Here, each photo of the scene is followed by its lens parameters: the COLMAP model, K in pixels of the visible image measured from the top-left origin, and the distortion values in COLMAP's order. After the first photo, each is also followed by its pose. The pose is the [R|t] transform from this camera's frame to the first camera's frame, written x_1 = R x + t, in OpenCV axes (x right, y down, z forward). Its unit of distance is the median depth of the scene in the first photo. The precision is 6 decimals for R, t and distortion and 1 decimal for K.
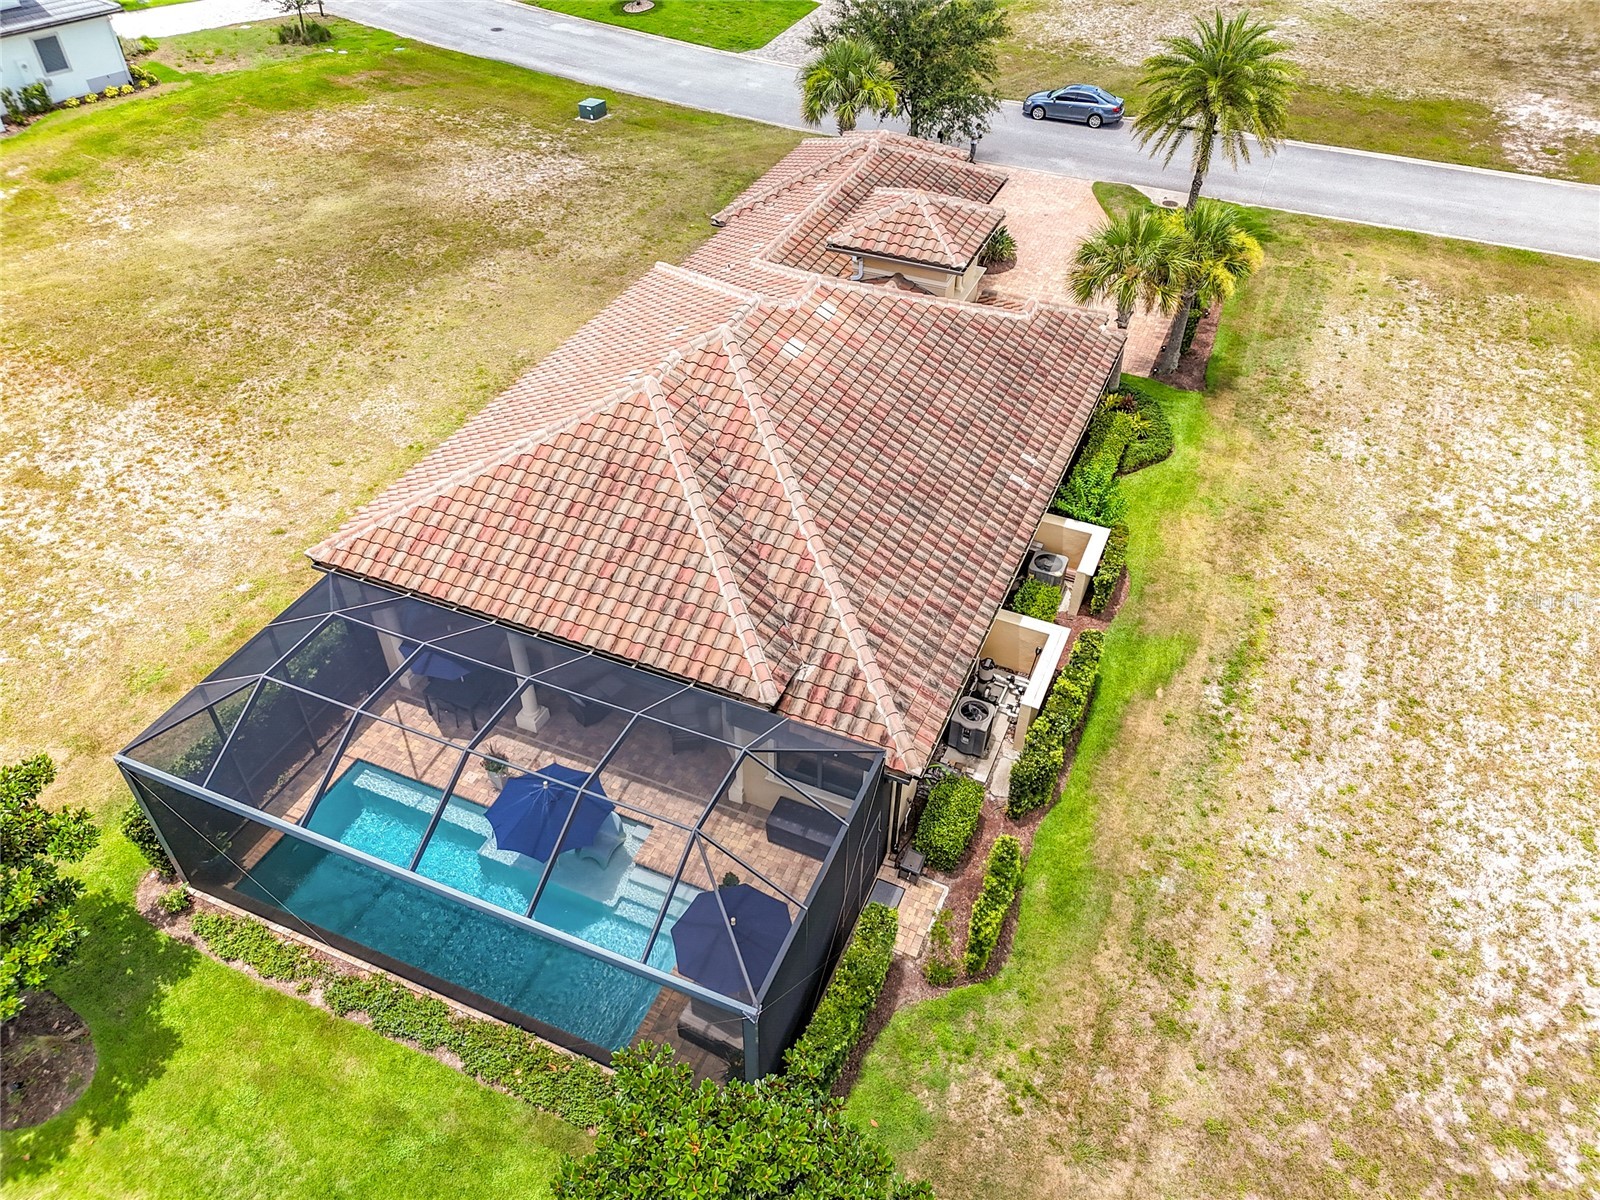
lens RADIAL K [[1183.6, 0, 803.9], [0, 1183.6, 595.7], [0, 0, 1]] dist [0.050870, -0.047443]
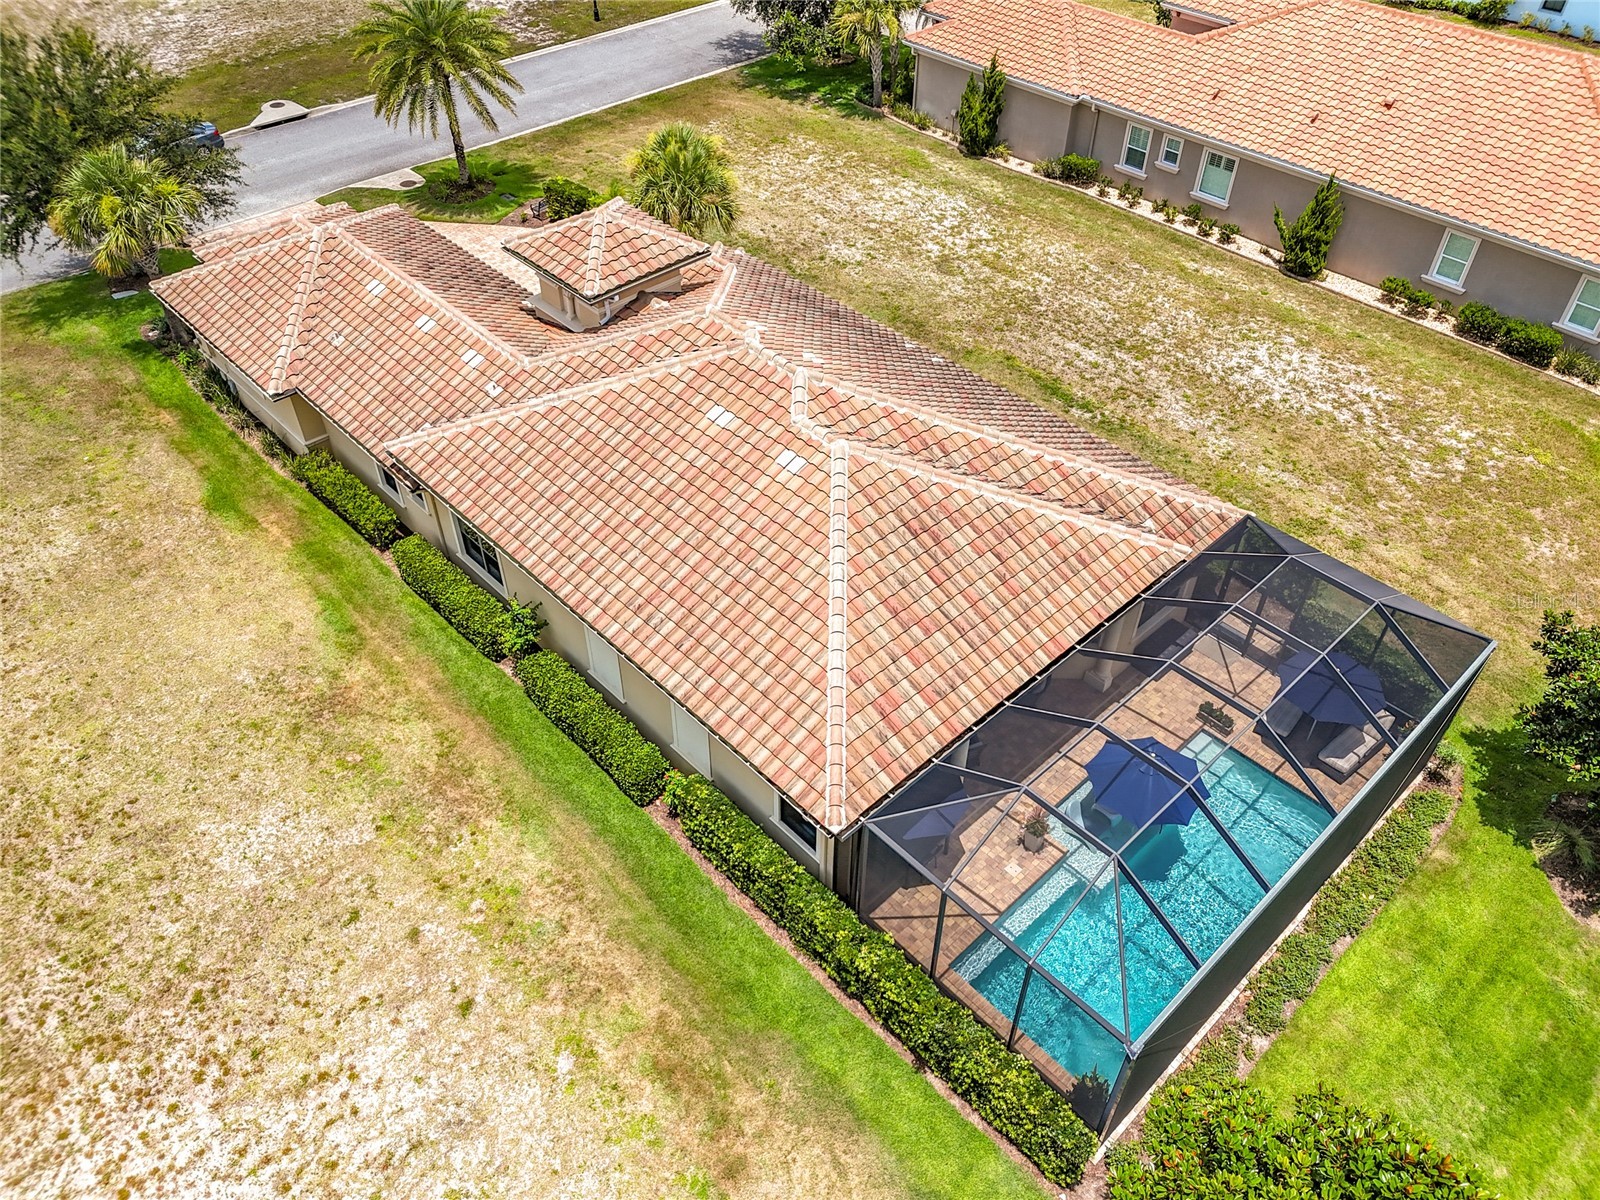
lens RADIAL K [[1183.6, 0, 802.9], [0, 1183.6, 594.1], [0, 0, 1]] dist [0.050870, -0.047443]
pose [[0.391844, -0.630587, 0.669939, -0.680096], [0.599617, 0.727314, 0.333877, -0.342709], [-0.697794, 0.270879, 0.663104, 0.345619]]
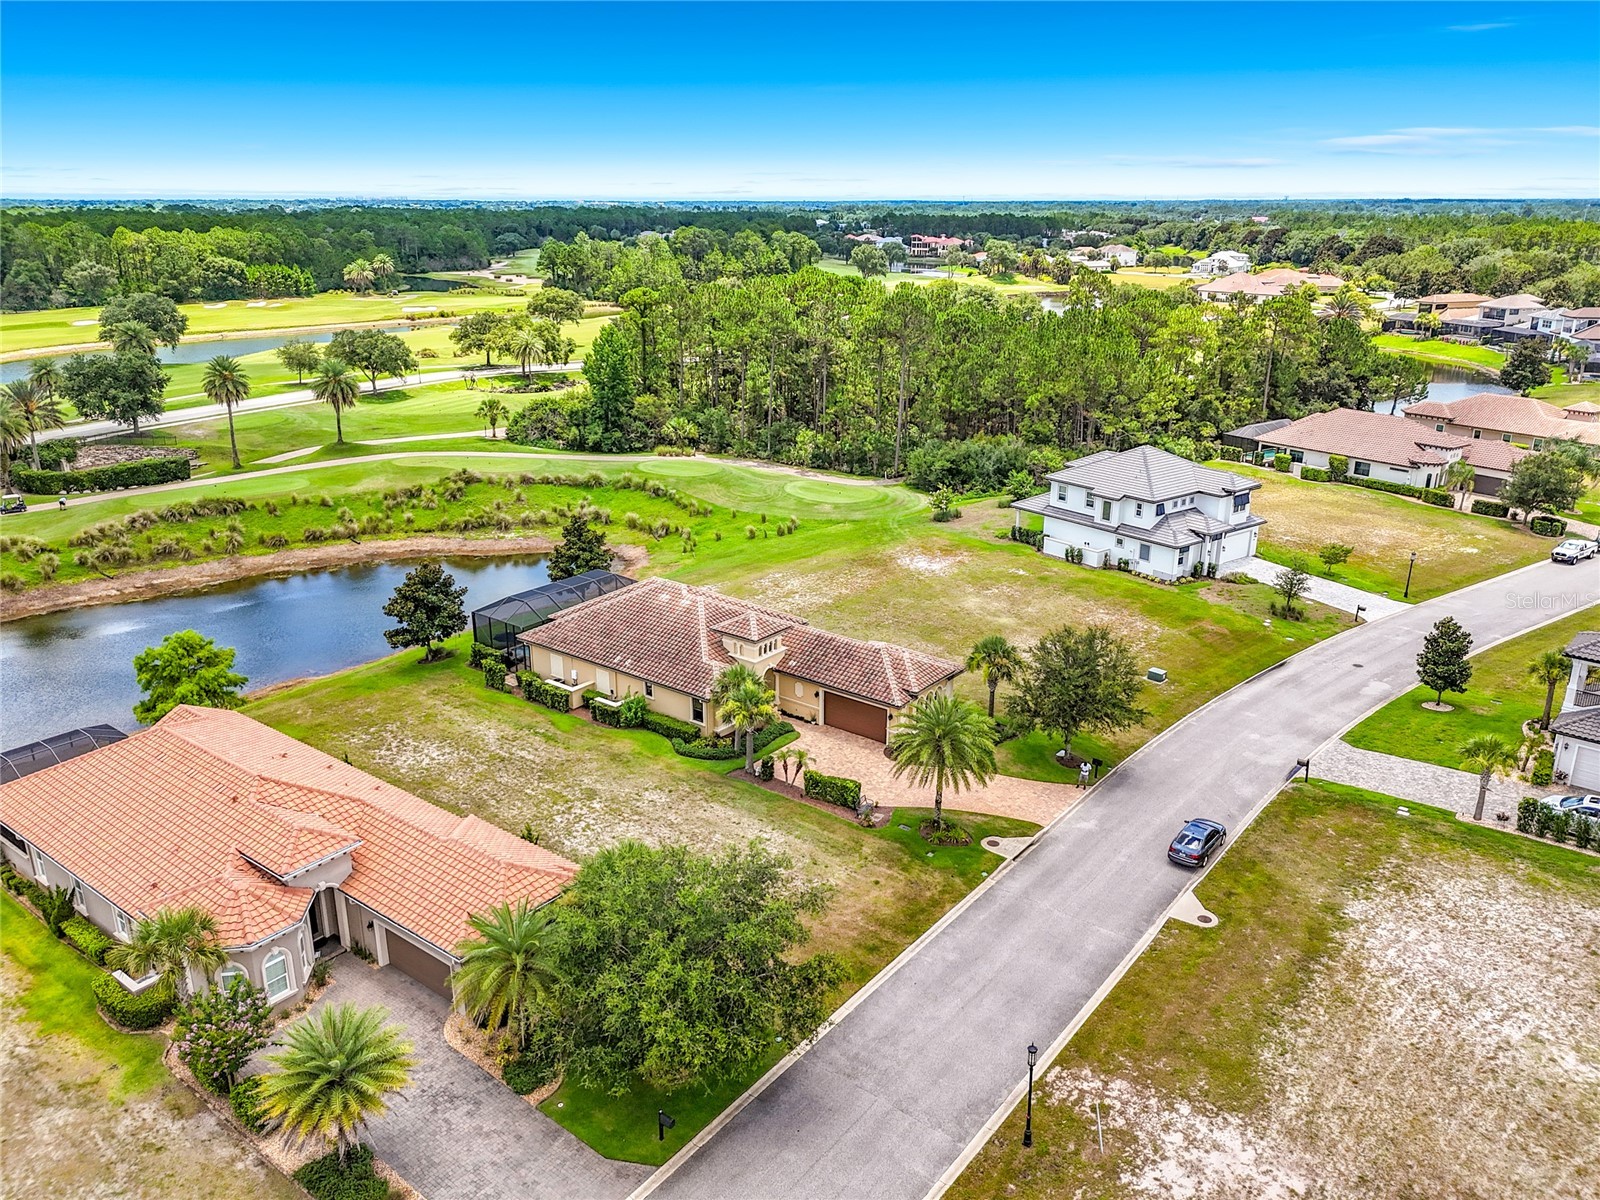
lens RADIAL K [[1183.6, 0, 811.5], [0, 1183.6, 599.5], [0, 0, 1]] dist [0.050870, -0.047443]
pose [[-0.245420, 0.297902, -0.922509, 2.281704], [-0.640198, 0.664778, 0.384990, -1.365450], [0.727953, 0.685072, 0.027566, 1.019049]]
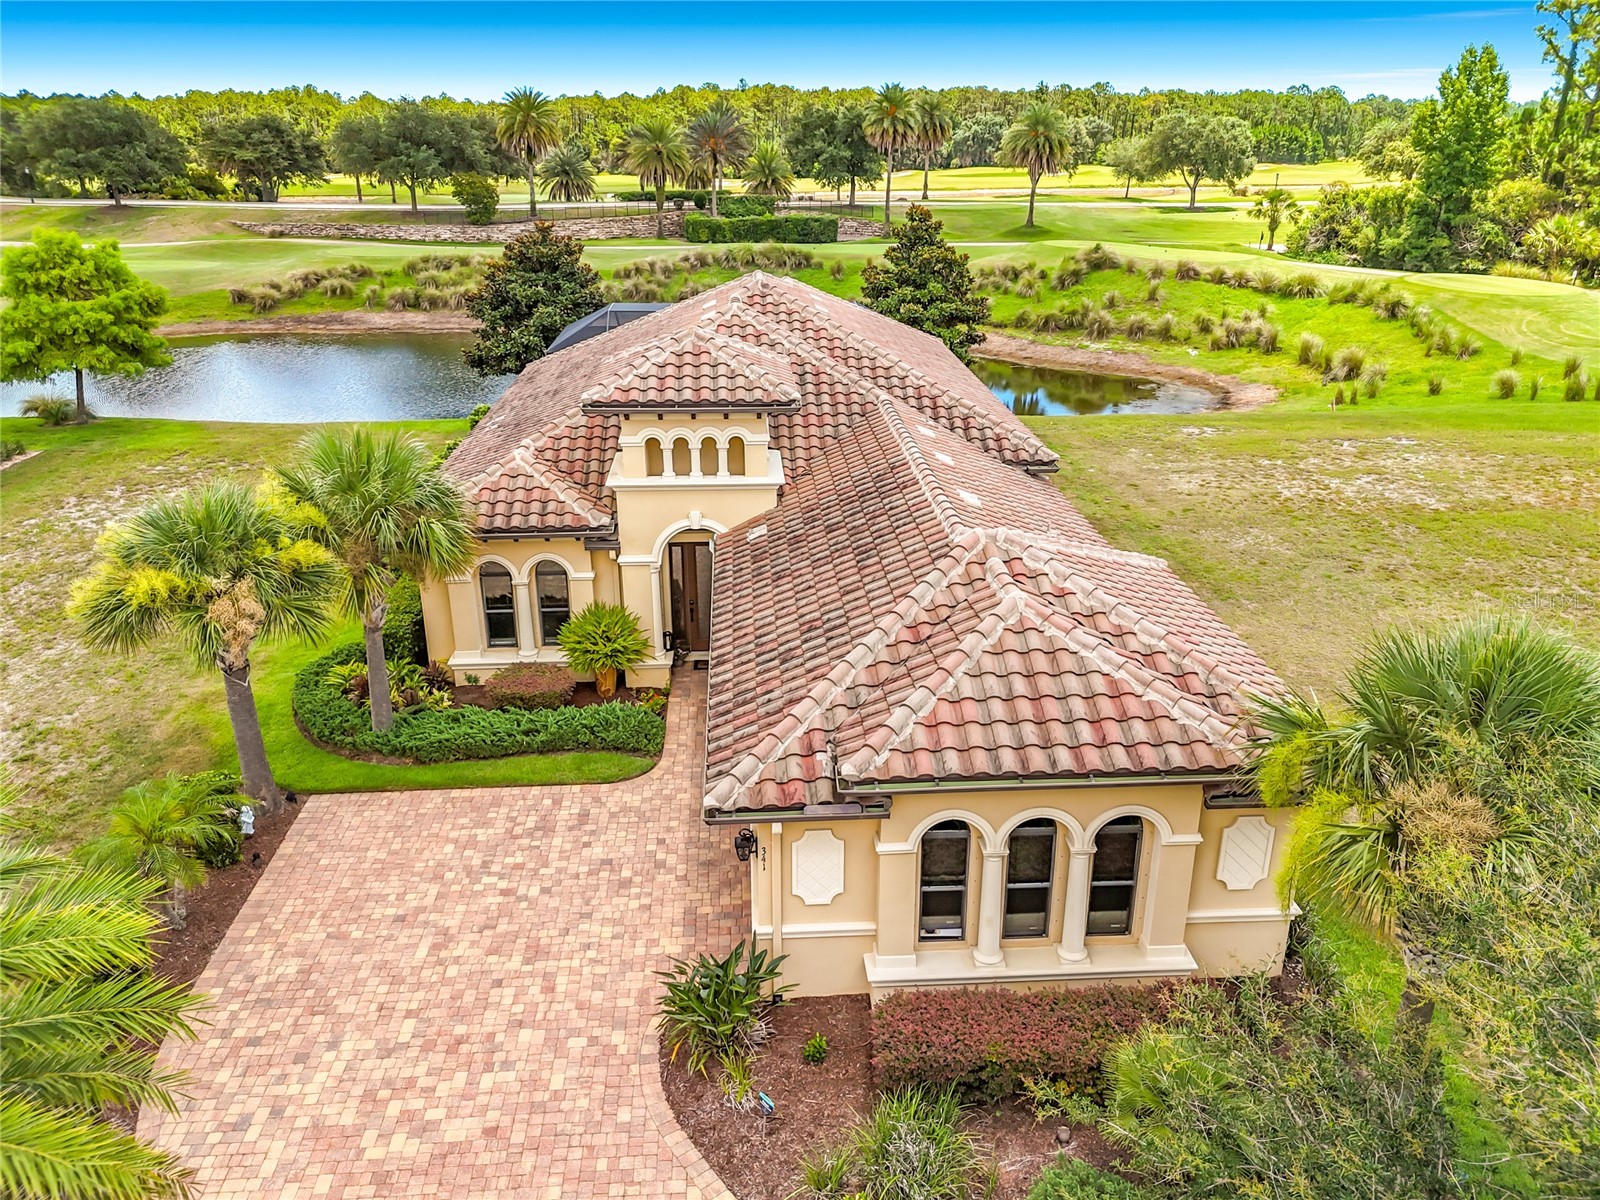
lens RADIAL K [[1183.6, 0, 798.4], [0, 1183.6, 595.3], [0, 0, 1]] dist [0.050870, -0.047443]
pose [[-0.896456, 0.154419, -0.415357, 0.360682], [-0.294506, 0.492751, 0.818818, -0.865182], [0.331108, 0.856359, -0.396253, 1.454946]]
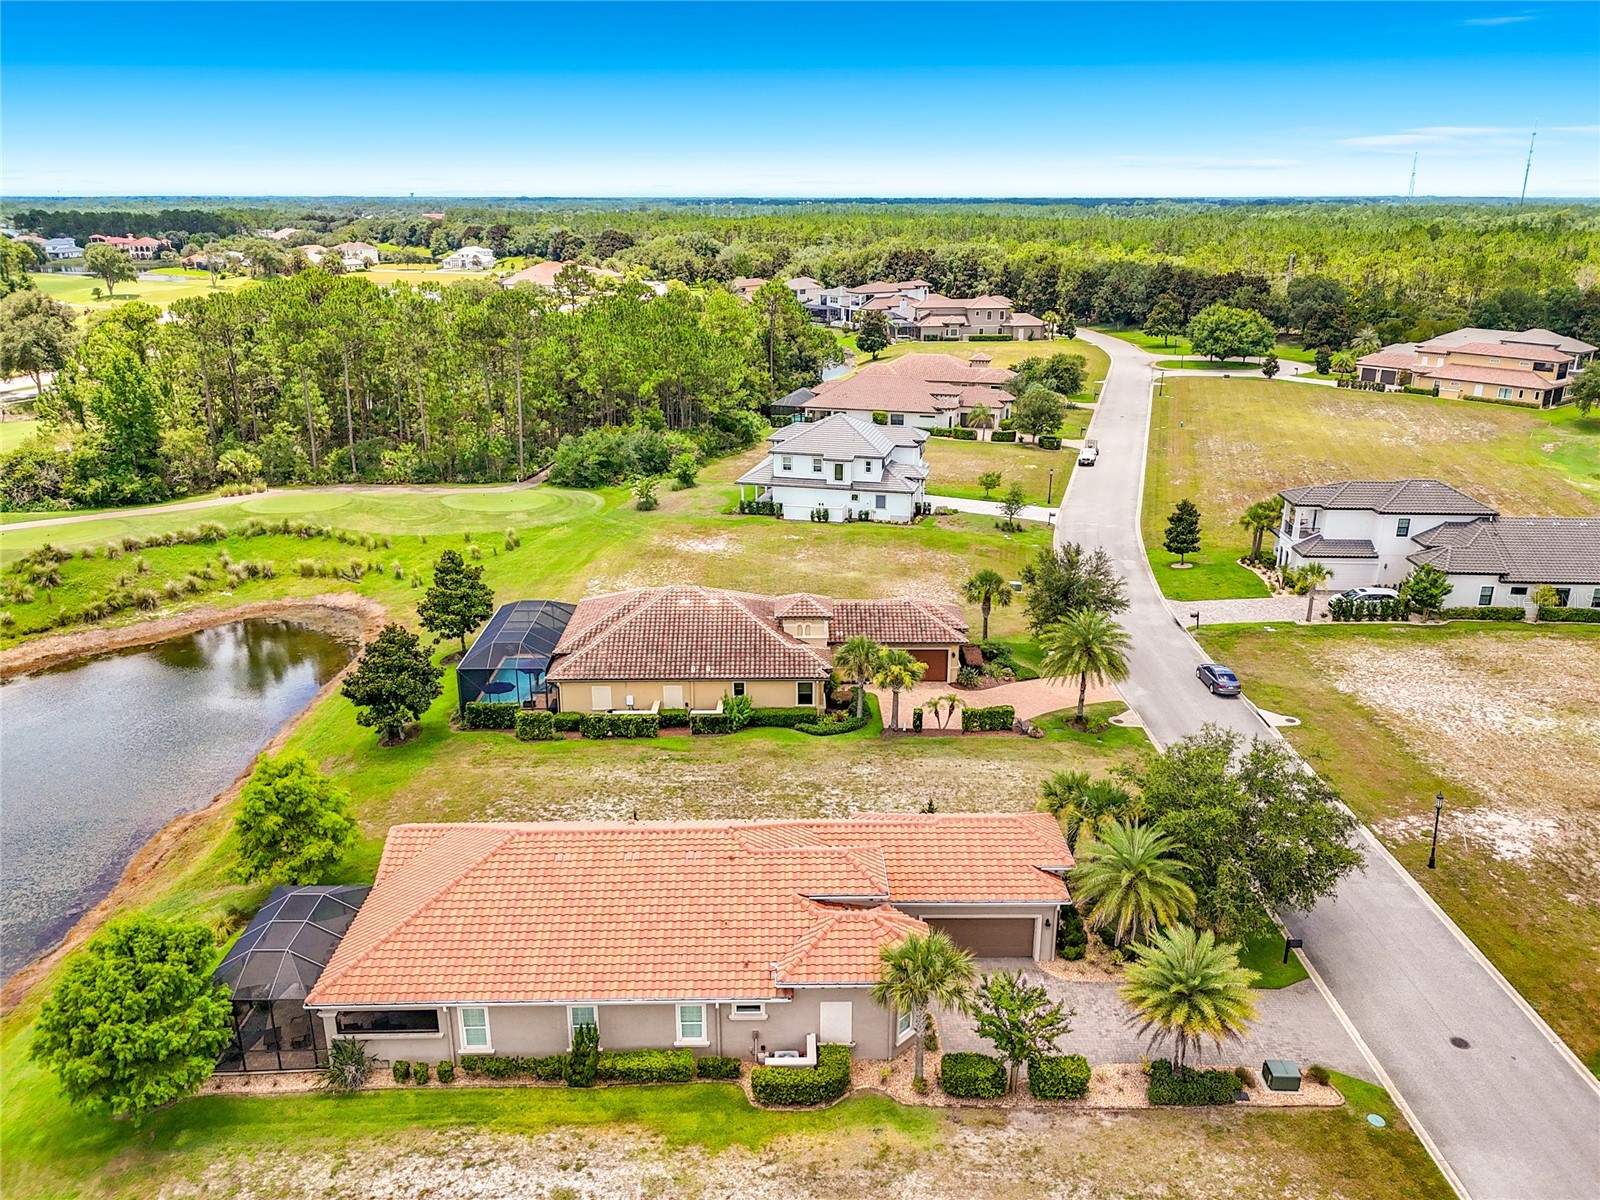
lens RADIAL K [[1183.6, 0, 811.4], [0, 1183.6, 600.0], [0, 0, 1]] dist [0.050870, -0.047443]
pose [[0.412702, 0.282550, -0.865935, 2.287092], [-0.596563, 0.802249, -0.022550, -0.286060], [0.688324, 0.525891, 0.499649, -0.223138]]
